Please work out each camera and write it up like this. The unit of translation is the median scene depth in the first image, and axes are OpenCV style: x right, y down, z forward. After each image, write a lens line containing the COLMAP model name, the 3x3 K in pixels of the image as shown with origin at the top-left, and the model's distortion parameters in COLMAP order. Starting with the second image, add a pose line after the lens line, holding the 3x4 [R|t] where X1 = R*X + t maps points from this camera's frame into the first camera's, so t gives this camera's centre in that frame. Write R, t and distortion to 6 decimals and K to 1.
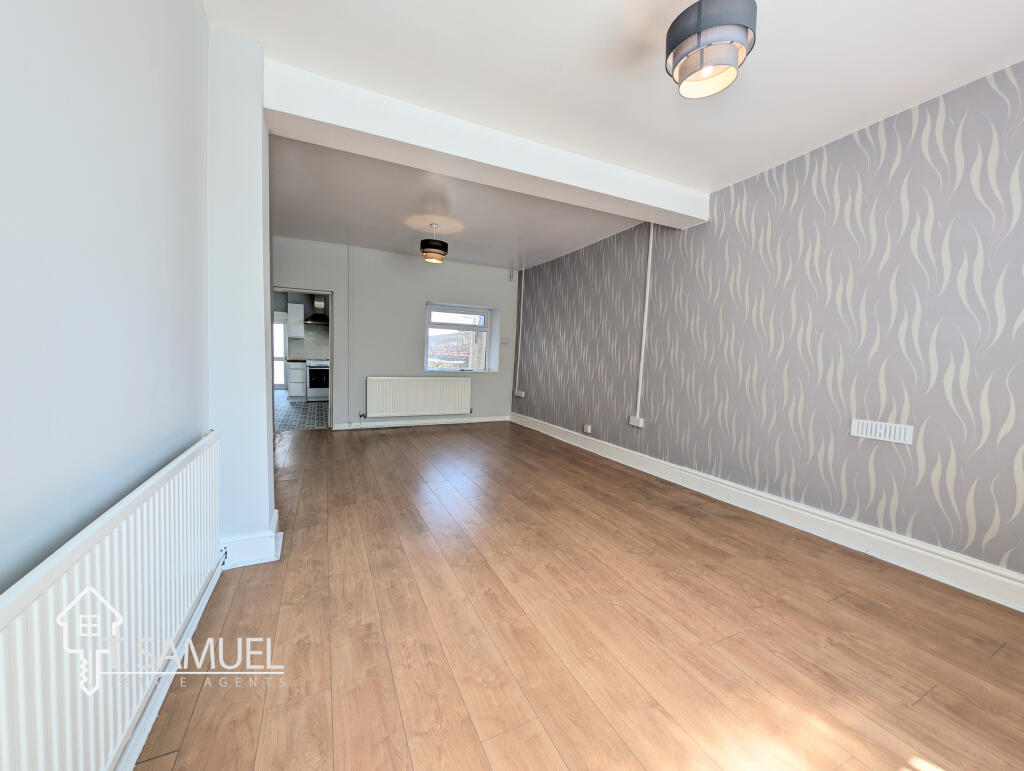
lens RADIAL K [[388.5, 0, 511.0], [0, 388.5, 384.6], [0, 0, 1]] dist [0.002773, -0.001889]
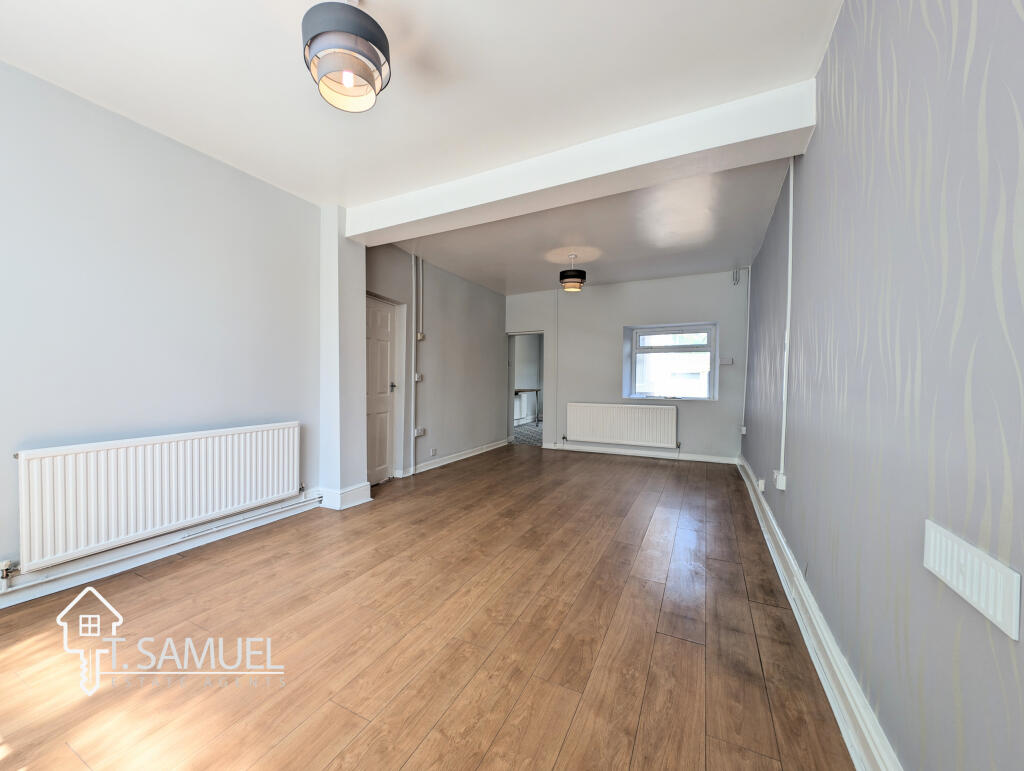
lens RADIAL K [[388.5, 0, 511.2], [0, 388.5, 386.4], [0, 0, 1]] dist [0.002773, -0.001889]
pose [[0.608816, -0.016044, -0.793149, 0.877205], [-0.042974, 0.997660, -0.053168, -0.000947], [0.792147, 0.066454, 0.606702, 0.447742]]
